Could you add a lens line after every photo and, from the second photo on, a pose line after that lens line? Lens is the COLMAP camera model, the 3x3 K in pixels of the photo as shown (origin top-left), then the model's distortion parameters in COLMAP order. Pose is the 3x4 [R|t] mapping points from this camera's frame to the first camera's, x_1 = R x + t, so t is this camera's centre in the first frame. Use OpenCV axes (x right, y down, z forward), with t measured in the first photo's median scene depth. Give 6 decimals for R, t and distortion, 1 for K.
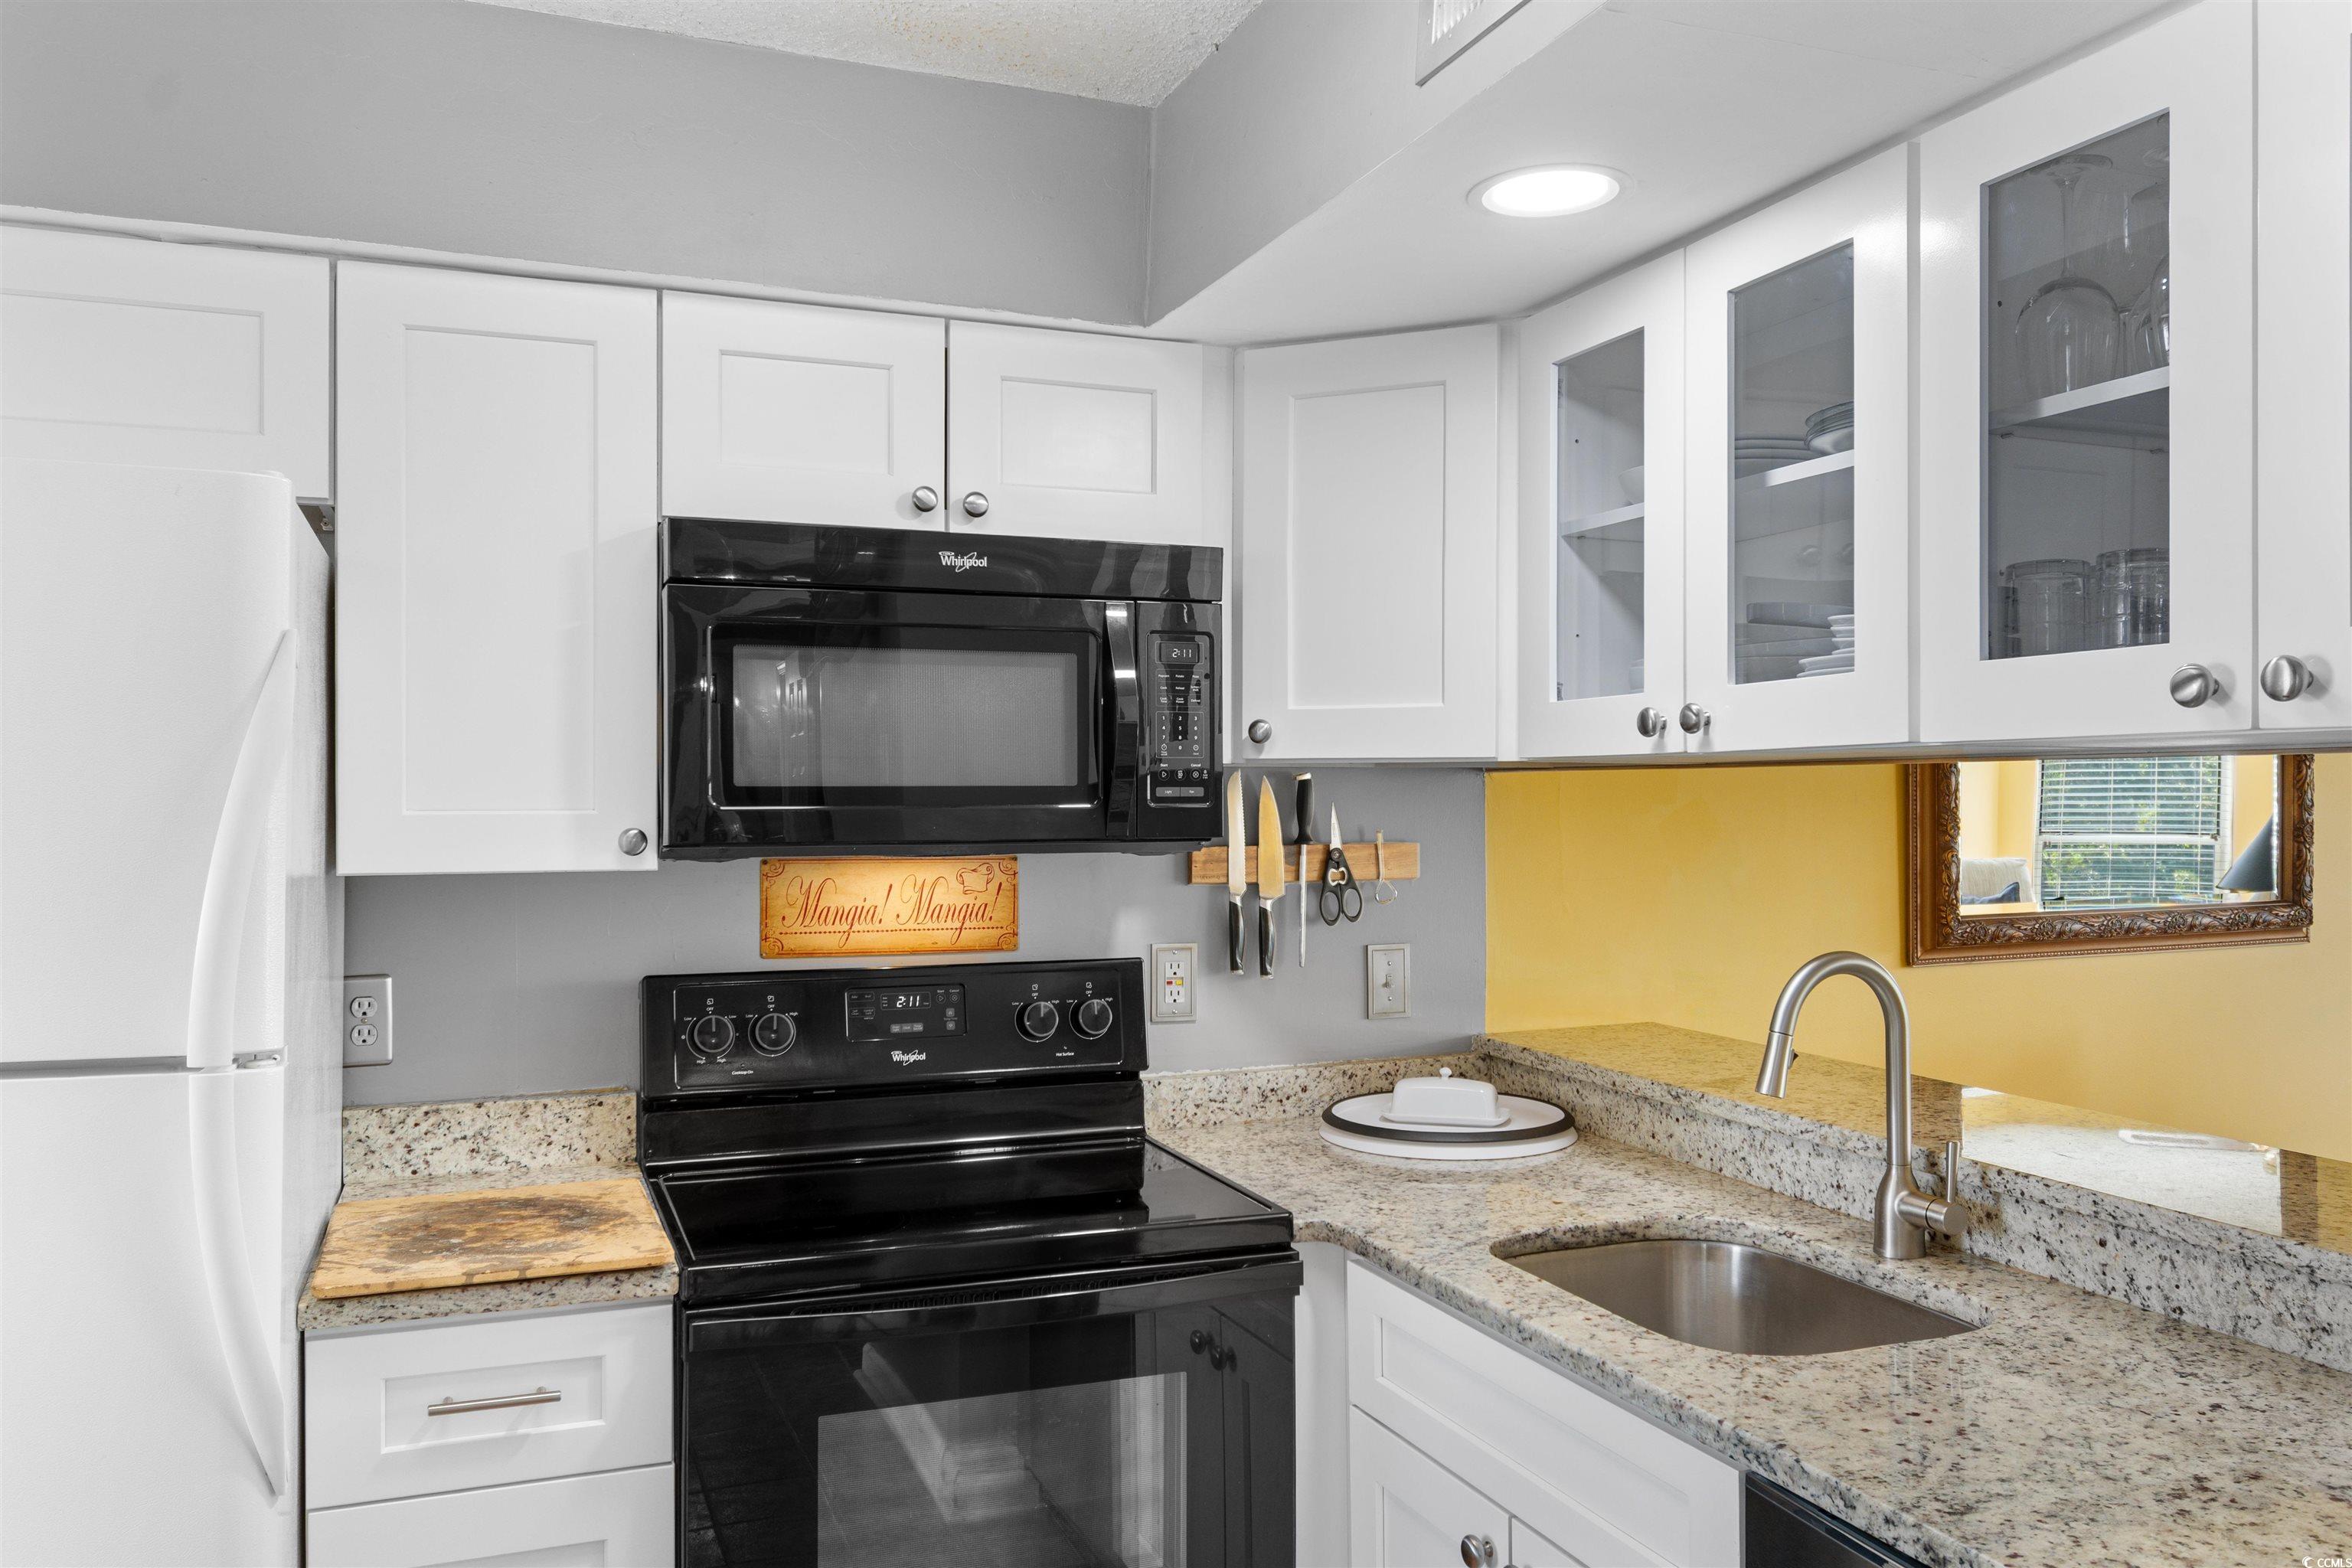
lens RADIAL K [[1777.4, 0, 1170.0], [0, 1777.4, 787.7], [0, 0, 1]] dist [0.000417, -0.008061]
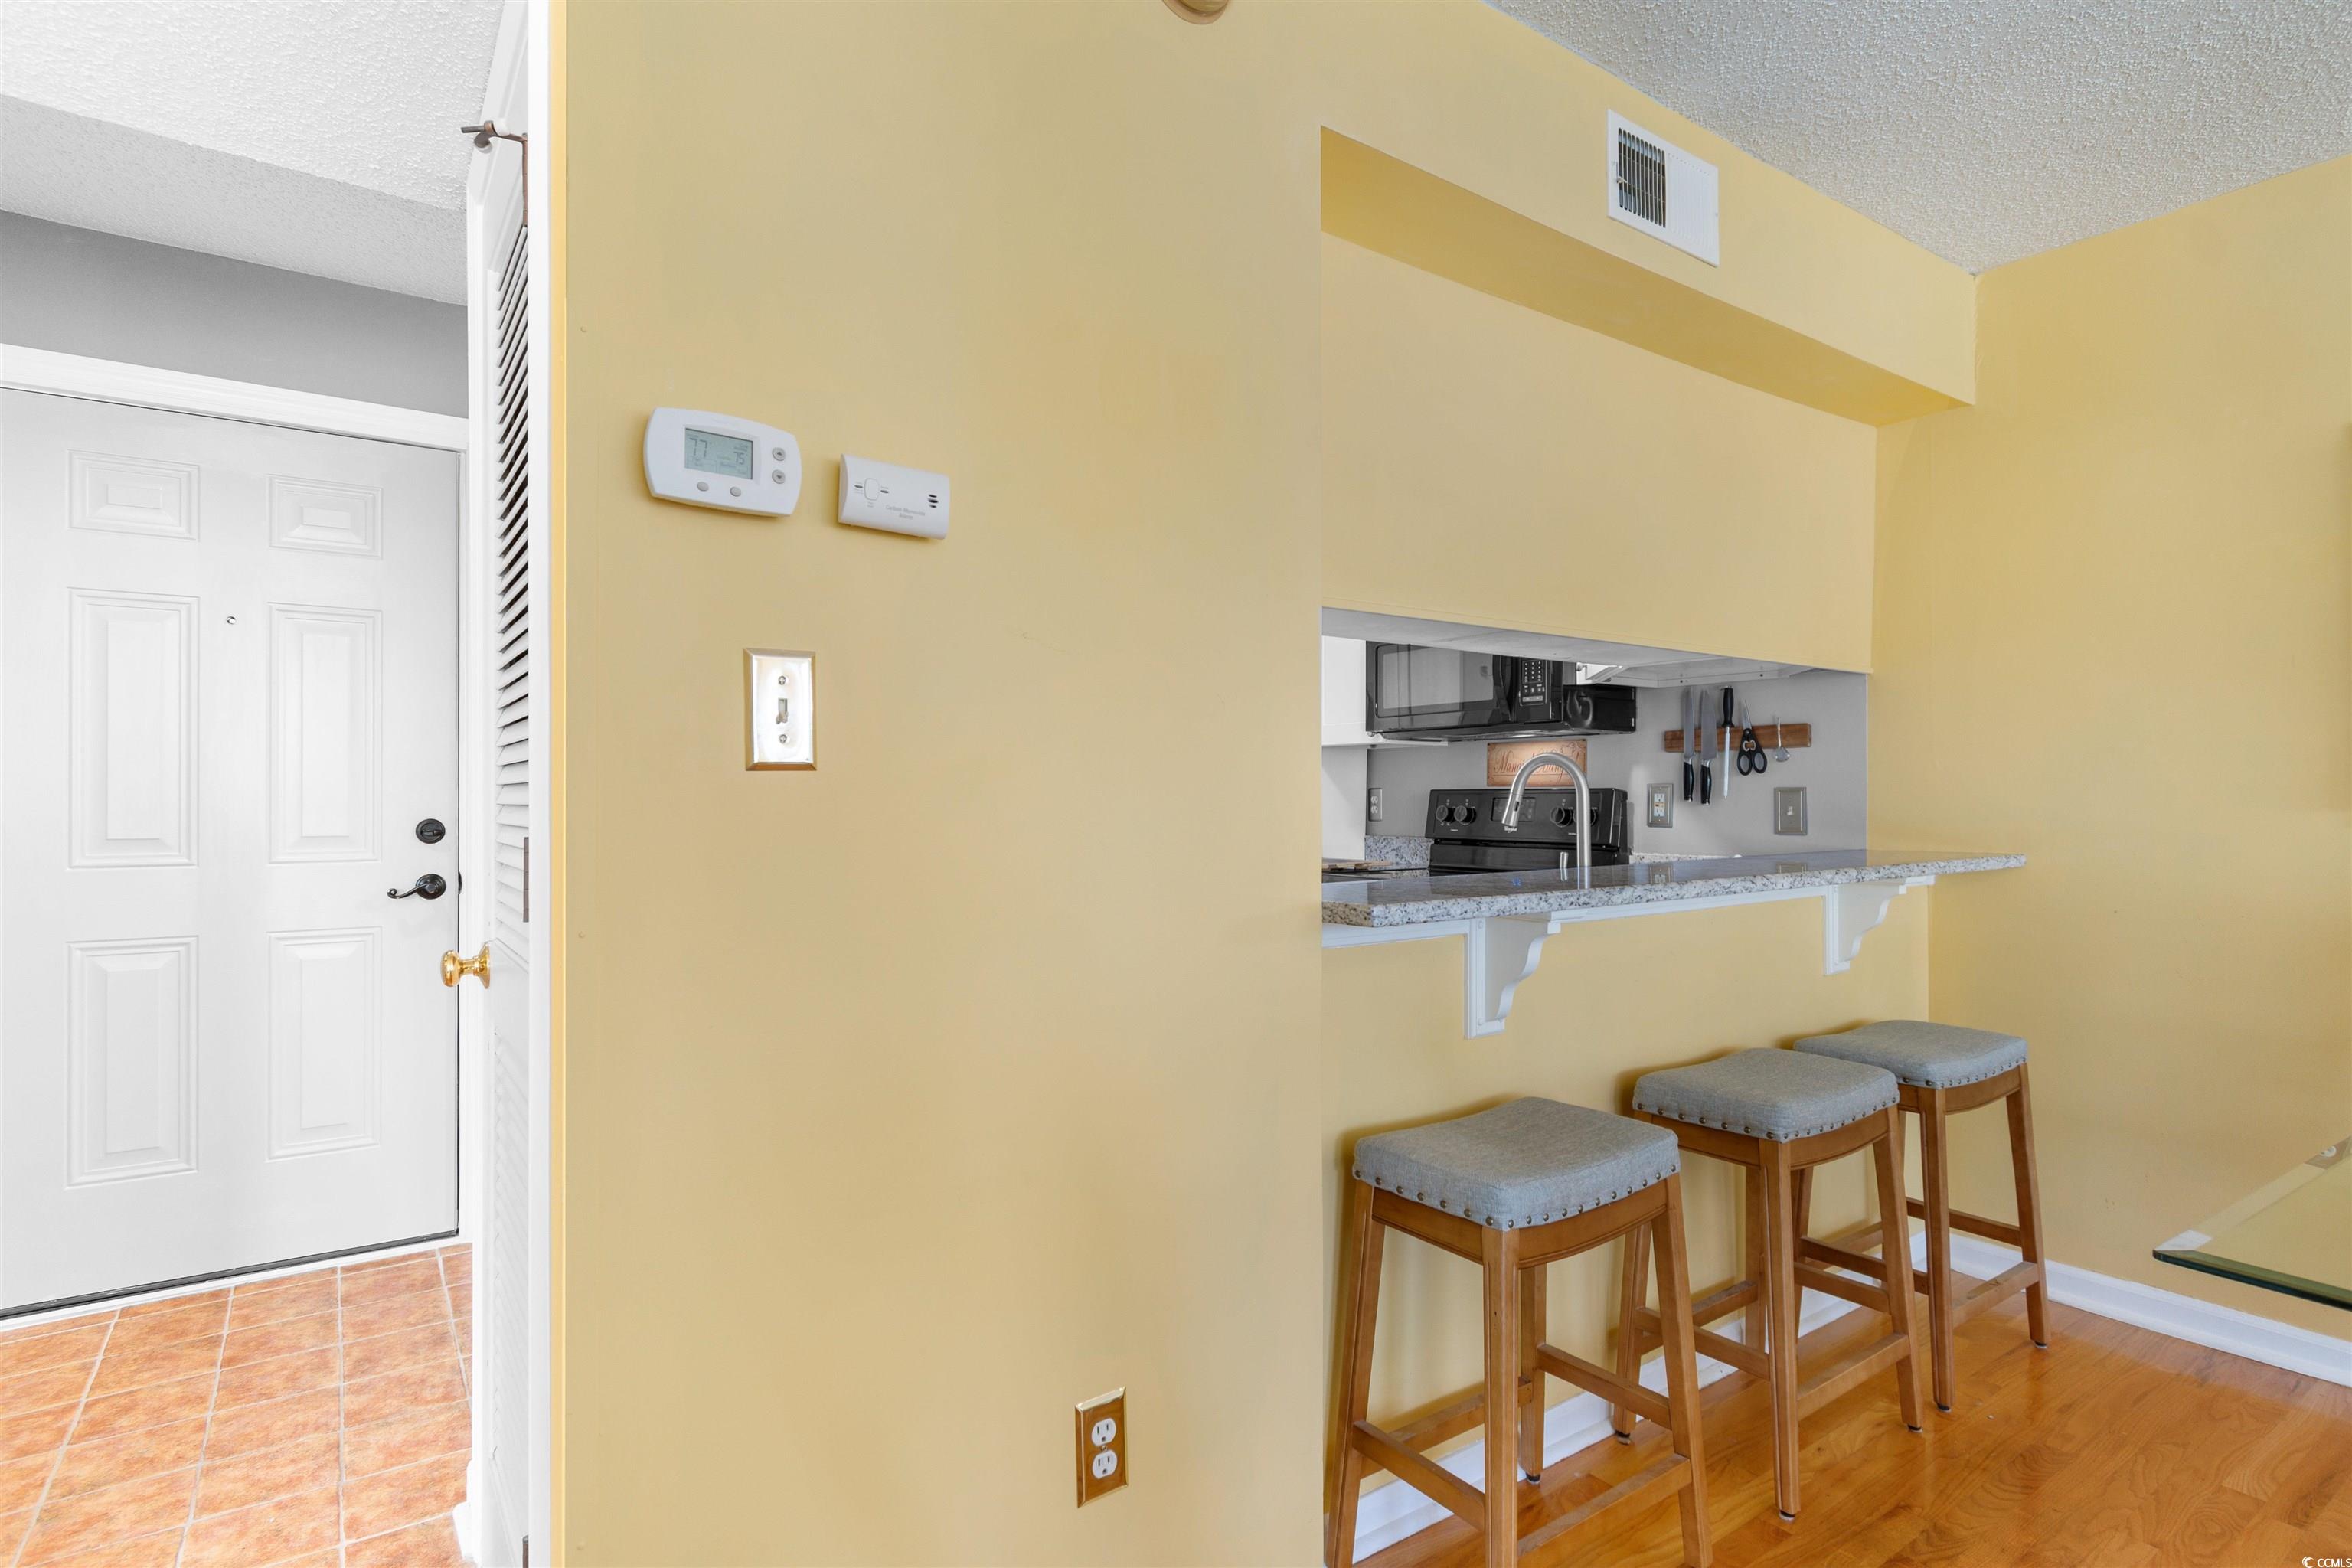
lens RADIAL K [[1163.9, 0, 1178.5], [0, 1163.9, 794.8], [0, 0, 1]] dist [-0.000685, 0.000016]
pose [[0.241857, 0.002156, -0.970309, 1.255934], [0.002663, 0.999992, 0.002885, 0.112493], [0.970308, -0.003281, 0.241850, 0.270856]]
